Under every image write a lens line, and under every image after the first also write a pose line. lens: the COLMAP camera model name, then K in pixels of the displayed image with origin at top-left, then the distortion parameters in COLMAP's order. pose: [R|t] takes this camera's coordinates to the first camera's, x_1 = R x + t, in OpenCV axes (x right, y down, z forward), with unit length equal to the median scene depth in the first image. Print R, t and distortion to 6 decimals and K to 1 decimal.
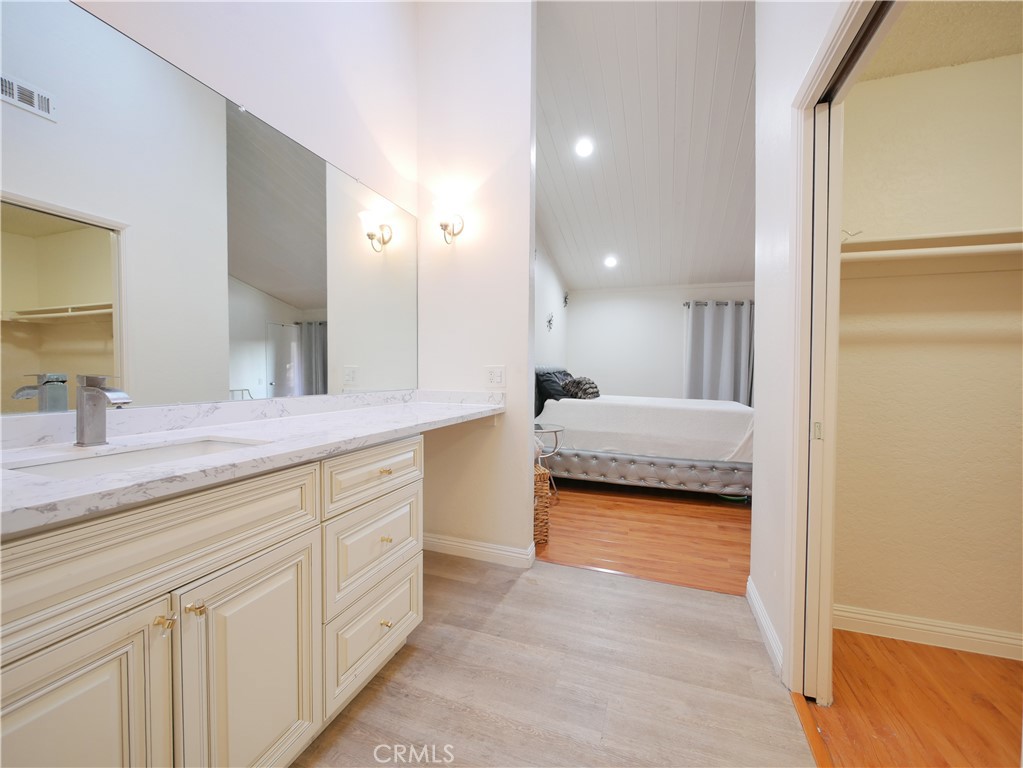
lens RADIAL K [[420.1, 0, 511.5], [0, 420.1, 384.0], [0, 0, 1]] dist [-0.009789, 0.000431]
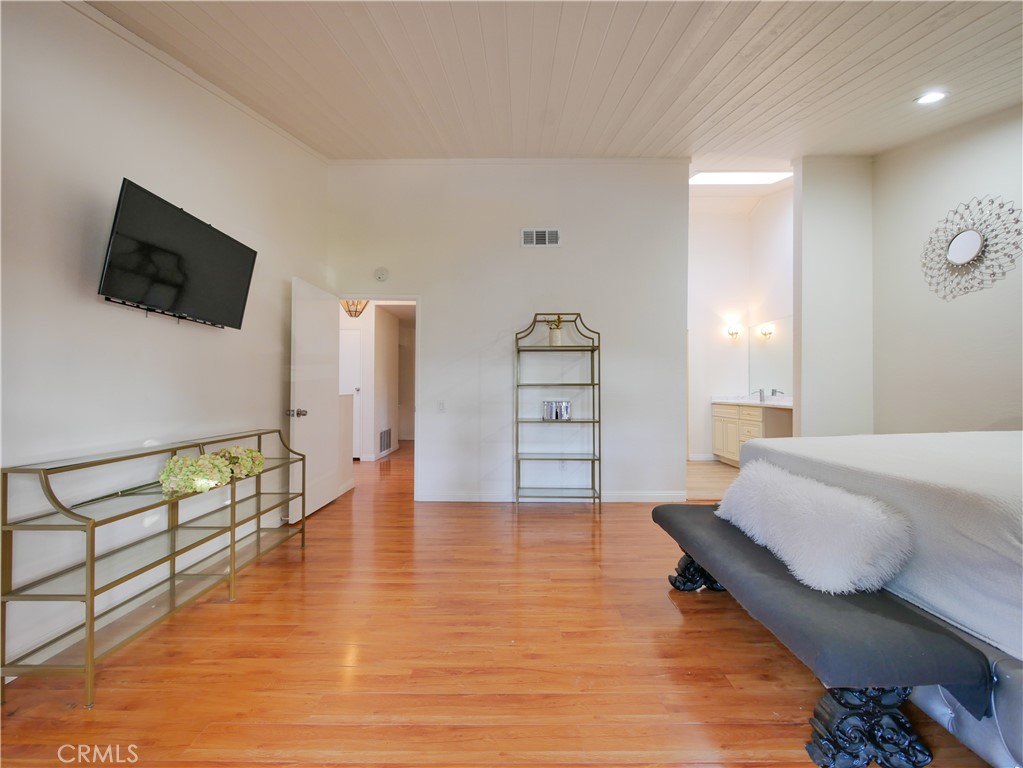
lens RADIAL K [[420.1, 0, 511.5], [0, 420.1, 384.0], [0, 0, 1]] dist [-0.009789, 0.000431]
pose [[-0.941981, -0.012973, -0.335415, 2.778875], [-0.017811, 0.999777, 0.011353, -0.066516], [0.335193, 0.016669, -0.942002, 3.533354]]
